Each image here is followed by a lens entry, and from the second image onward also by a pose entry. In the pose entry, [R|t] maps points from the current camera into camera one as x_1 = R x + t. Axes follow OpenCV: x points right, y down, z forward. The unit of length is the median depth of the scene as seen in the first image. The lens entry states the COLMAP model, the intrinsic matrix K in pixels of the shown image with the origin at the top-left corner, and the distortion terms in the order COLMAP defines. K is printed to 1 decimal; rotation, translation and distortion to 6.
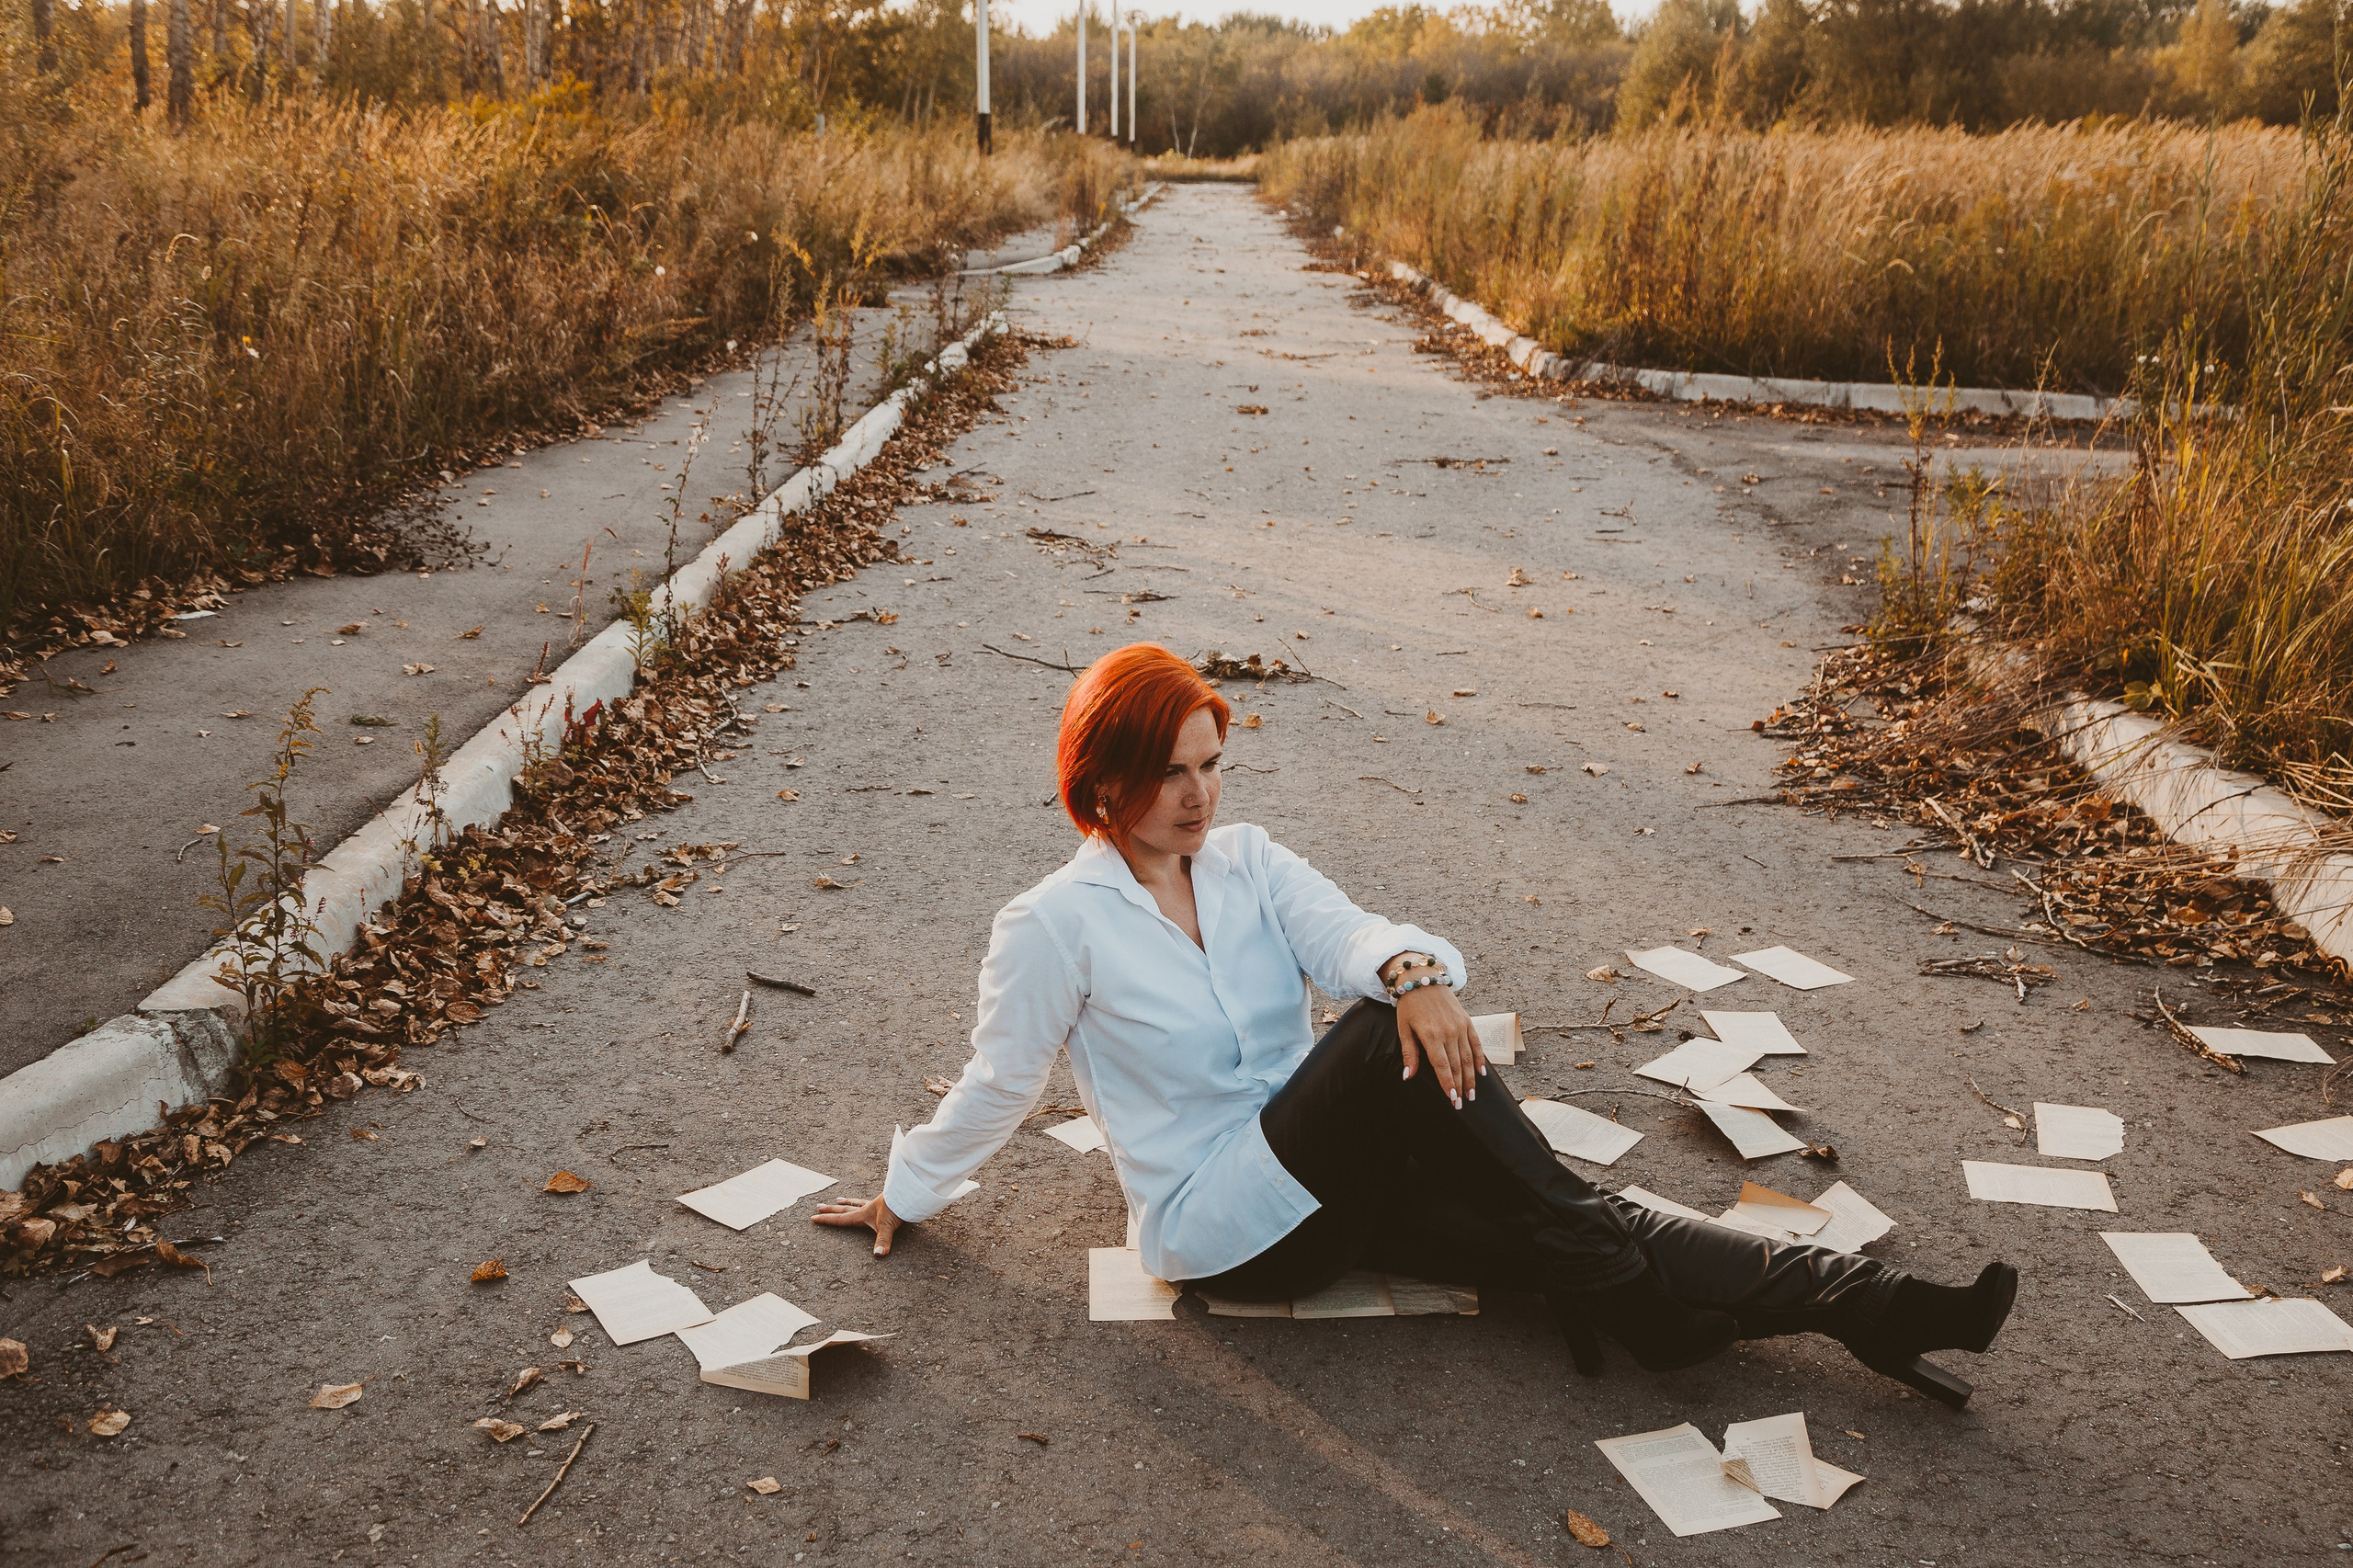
lens RADIAL K [[2113.9, 0, 1217.9], [0, 2113.9, 780.9], [0, 0, 1]] dist [-0.006653, -0.000374]
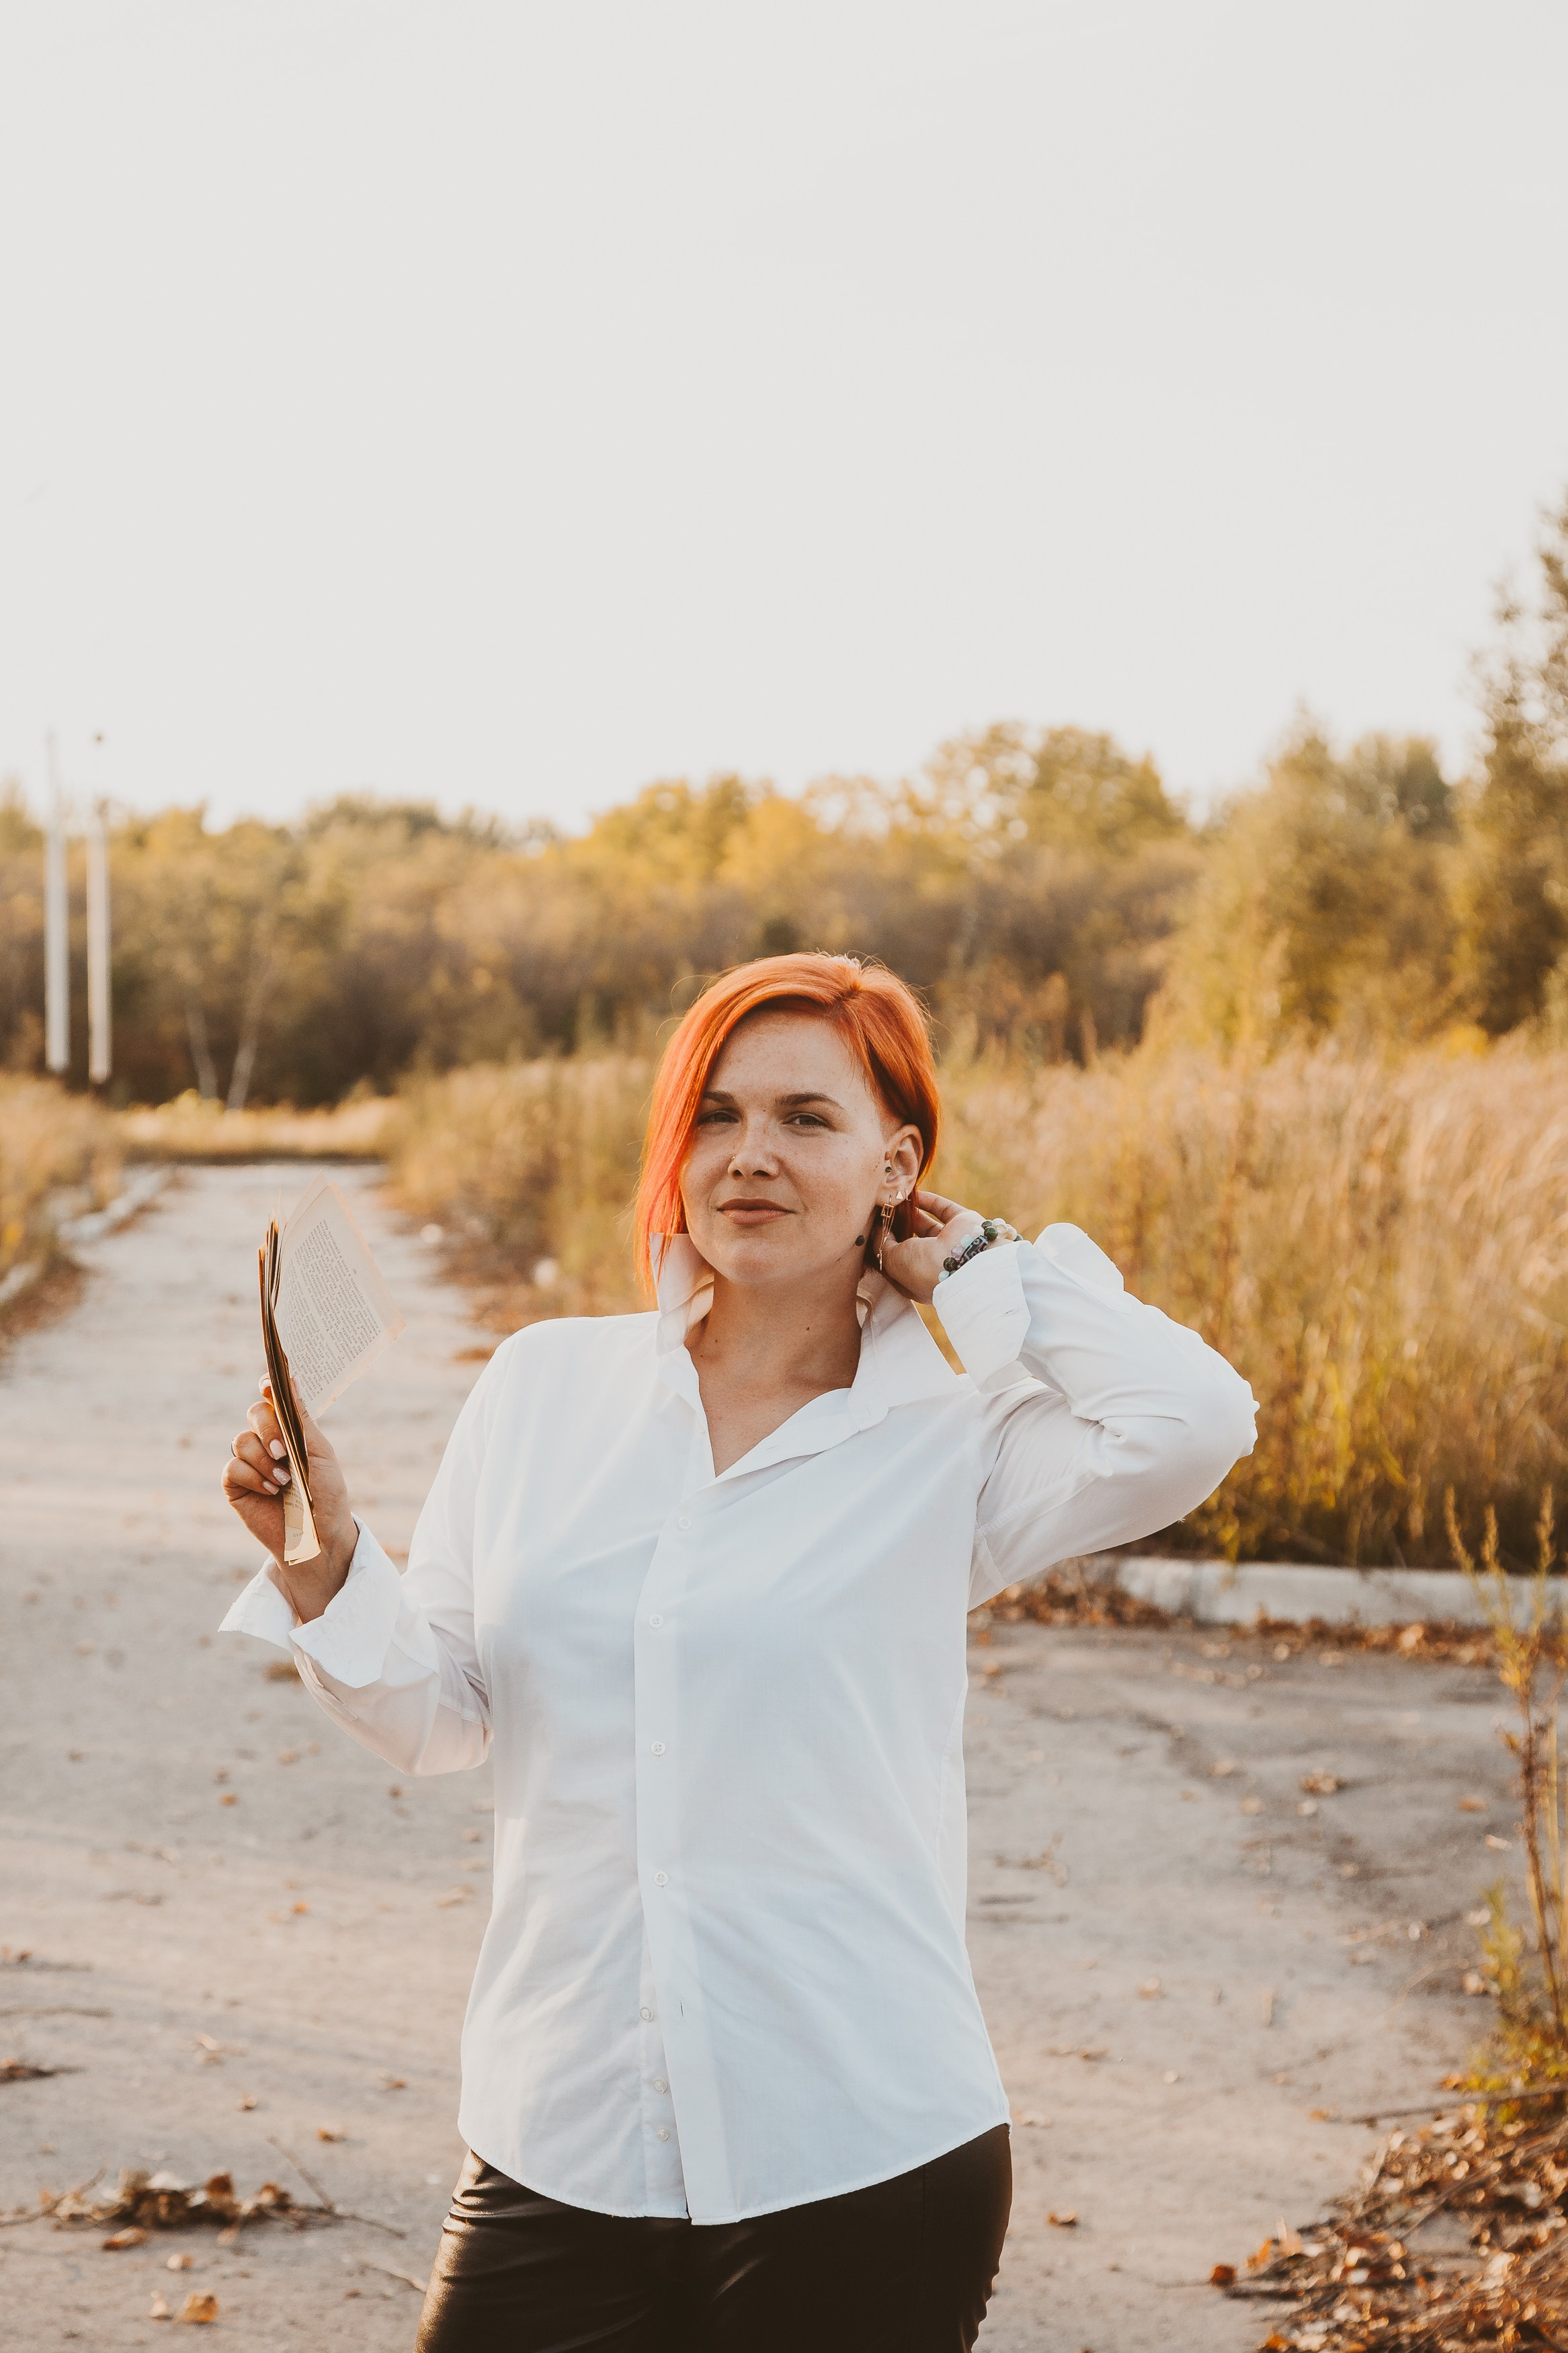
lens RADIAL K [[5052.3, 0, 730.7], [0, 5052.3, 1173.7], [0, 0, 1]] dist [0.324177, 0.193128]
pose [[0.996536, -0.022316, 0.080111, 0.023106], [0.042947, 0.963025, -0.265965, 0.019357], [-0.071214, 0.268485, 0.960648, -0.103810]]
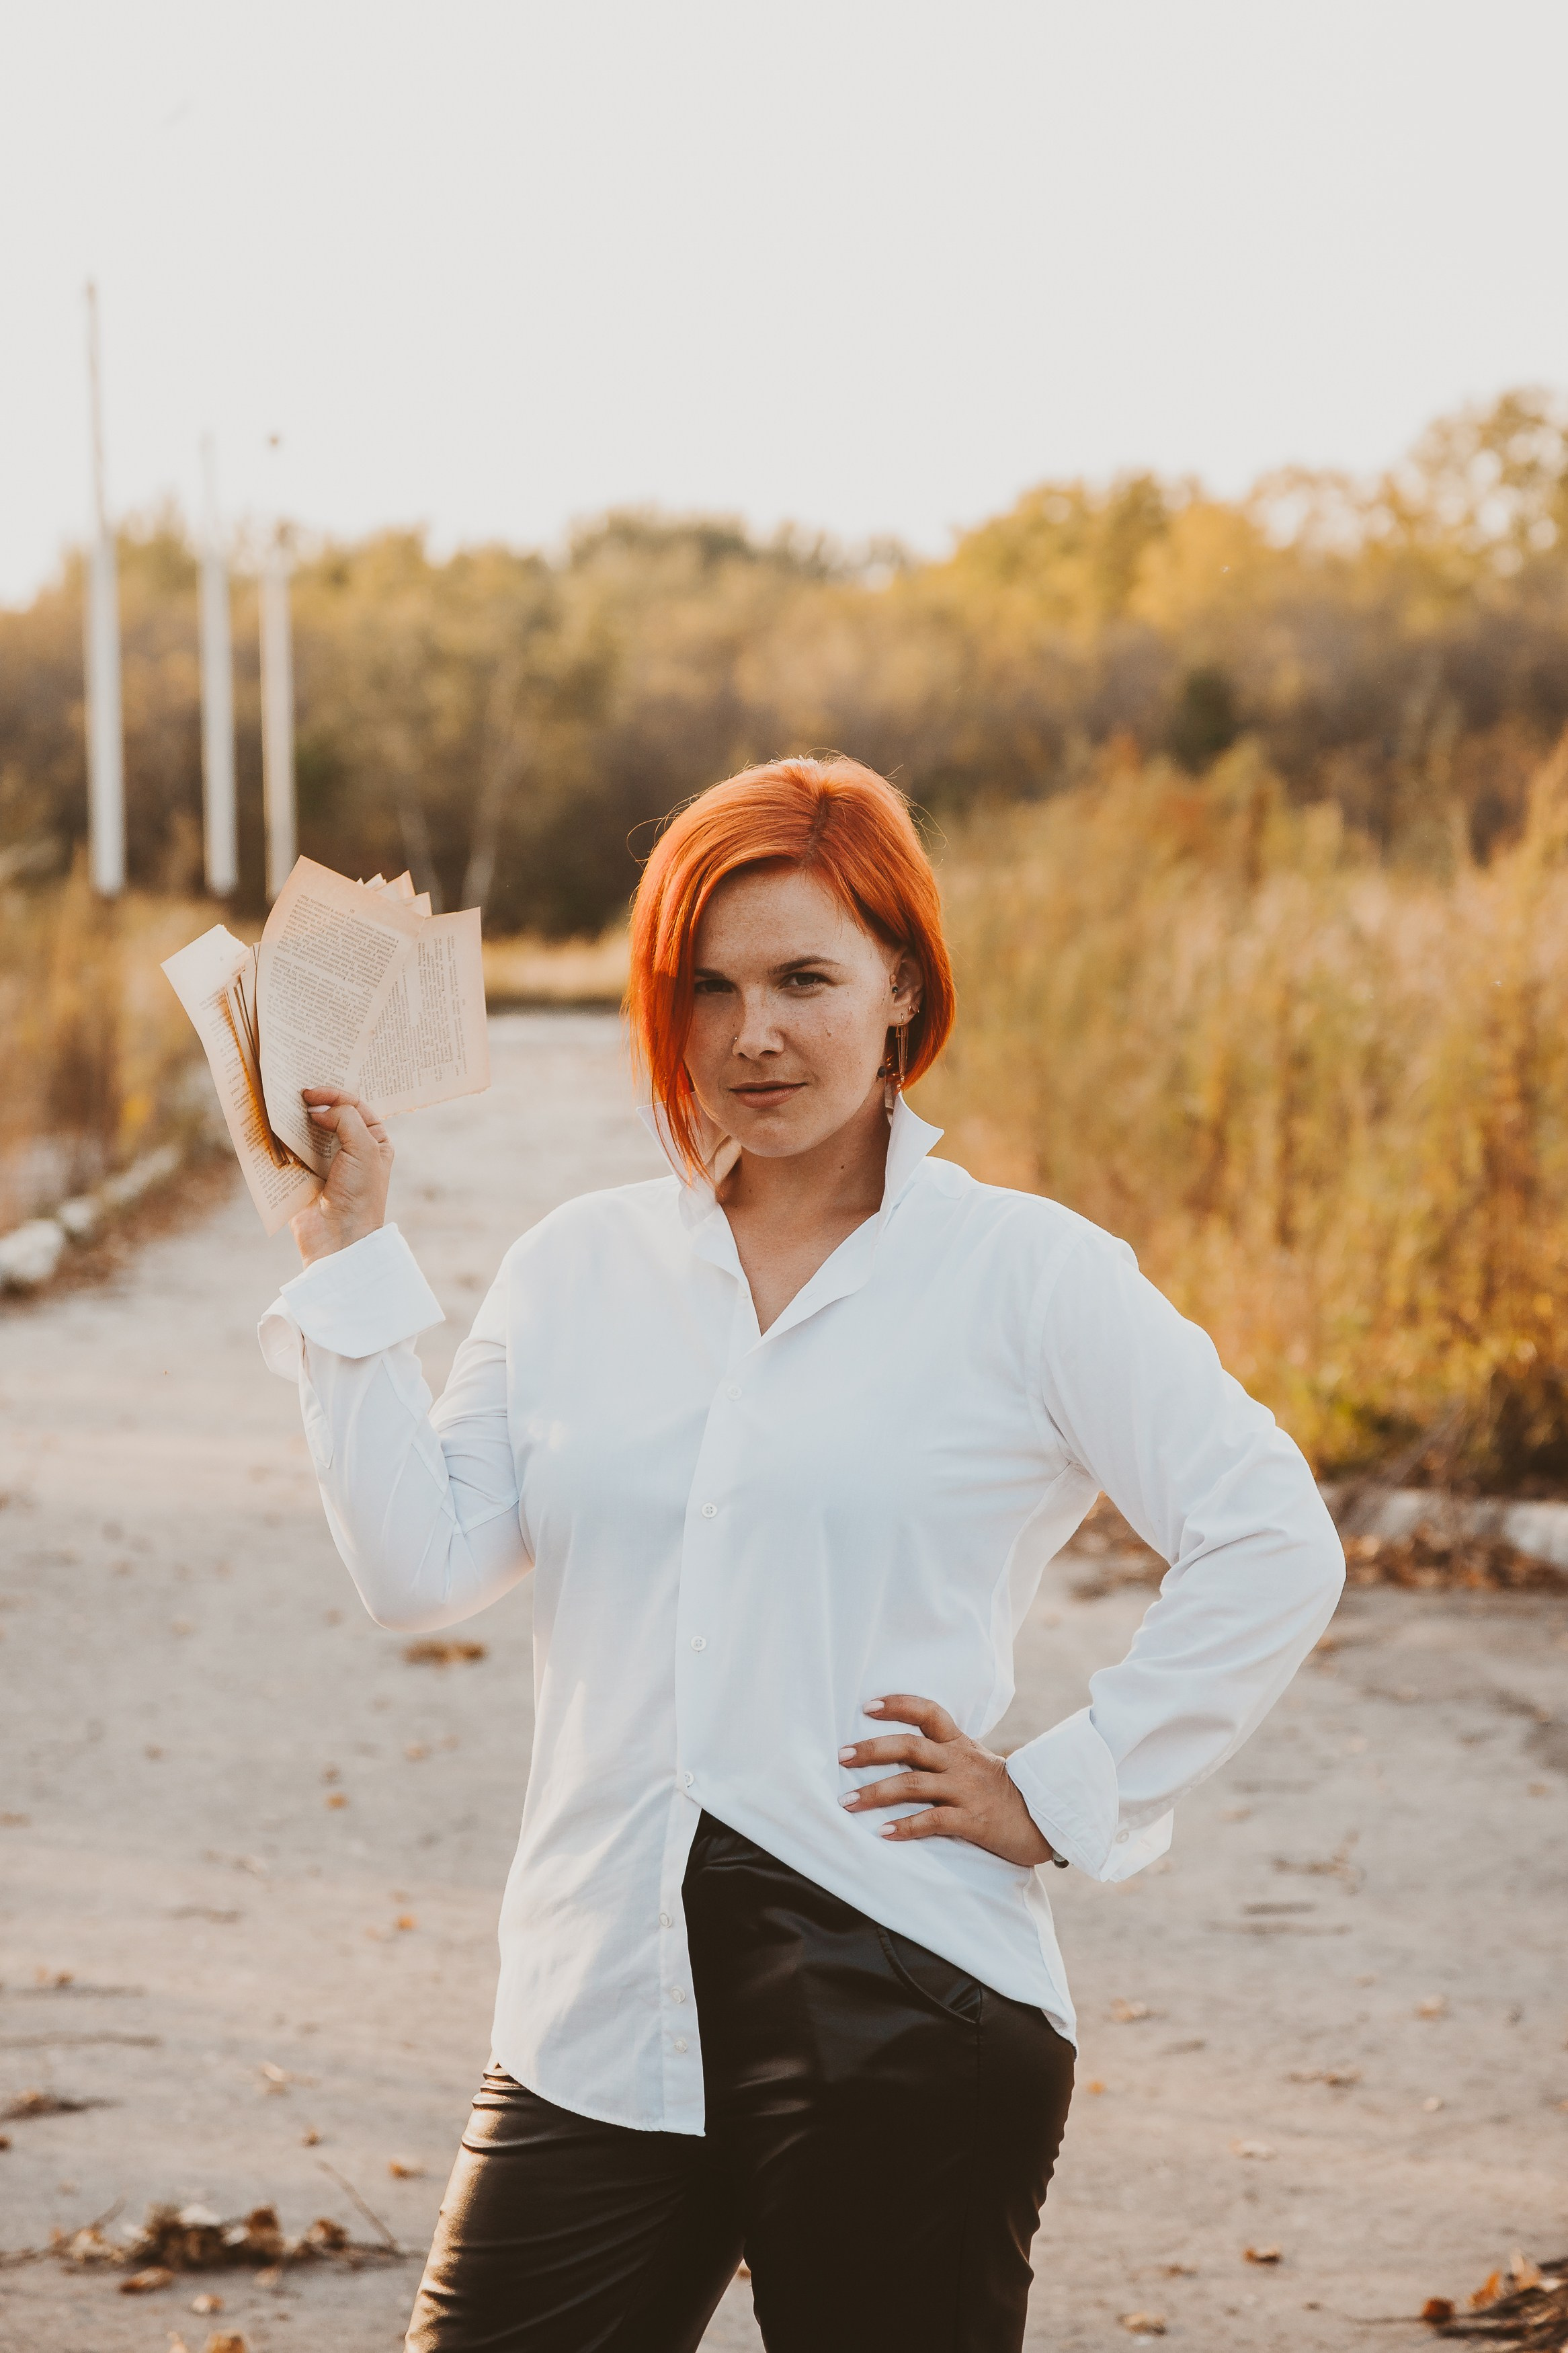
lens RADIAL K [[7040.7, 0, 783.2], [0, 7040.7, 1040.4], [0, 0, 1]] dist [0.615139, -1.587211]
pose [[0.999114, -0.035452, 0.022661, 0.048472], [0.040212, 0.963066, -0.266247, 0.049054], [-0.012385, 0.266923, 0.963638, -0.200791]]
